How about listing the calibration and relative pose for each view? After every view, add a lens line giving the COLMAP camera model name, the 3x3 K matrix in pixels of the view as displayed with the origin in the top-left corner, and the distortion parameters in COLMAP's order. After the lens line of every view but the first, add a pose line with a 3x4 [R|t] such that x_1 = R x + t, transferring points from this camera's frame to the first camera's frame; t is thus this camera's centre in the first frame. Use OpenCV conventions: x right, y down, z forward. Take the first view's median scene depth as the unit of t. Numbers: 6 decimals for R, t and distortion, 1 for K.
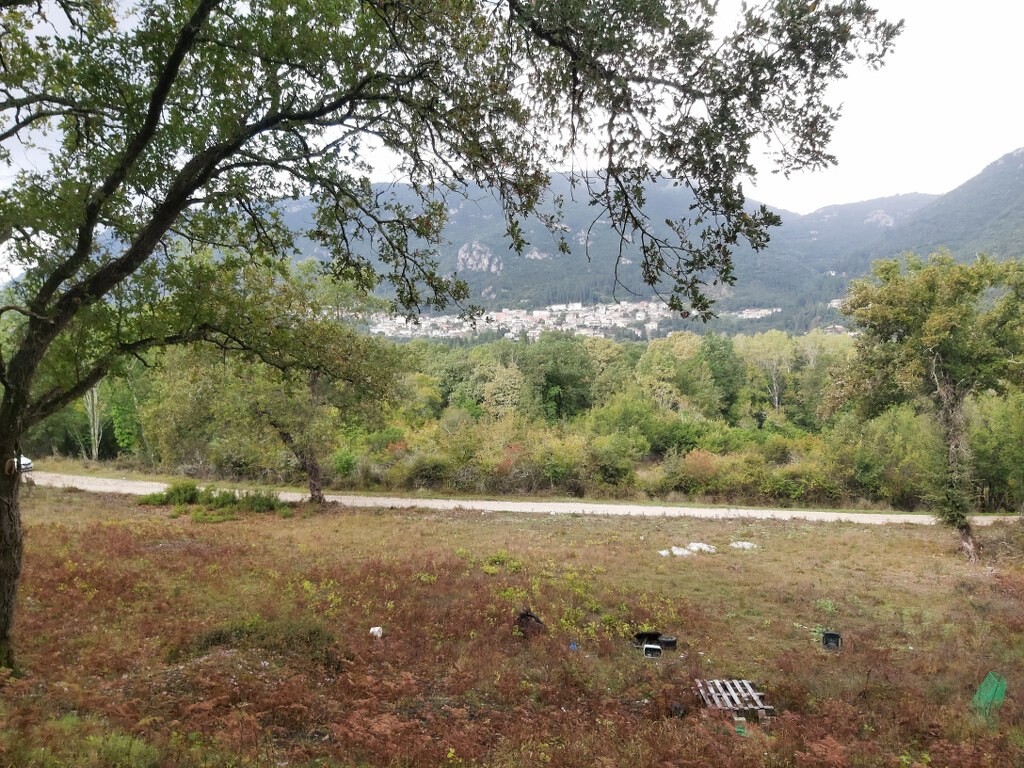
lens RADIAL K [[797.4, 0, 518.0], [0, 797.4, 373.2], [0, 0, 1]] dist [0.083487, -0.143817]
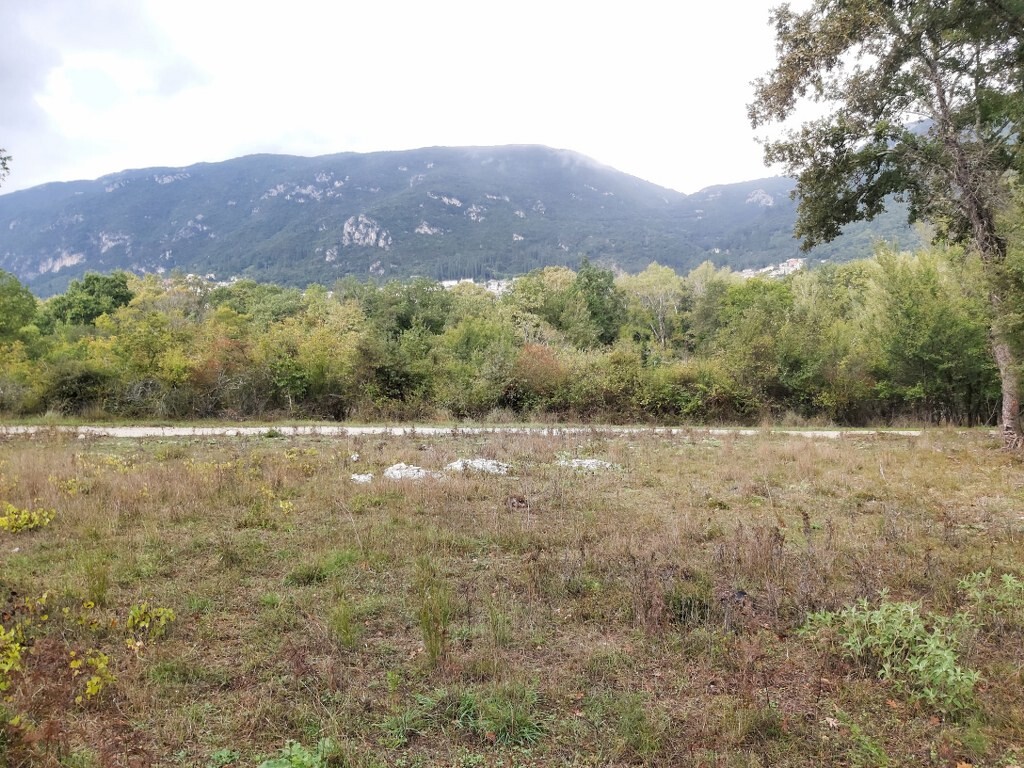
lens RADIAL K [[797.4, 0, 518.0], [0, 797.4, 373.2], [0, 0, 1]] dist [0.083487, -0.143817]
pose [[0.991510, -0.013979, 0.129279, 0.065508], [0.010927, 0.999645, 0.024281, 0.052917], [-0.129573, -0.022663, 0.991311, 0.197117]]
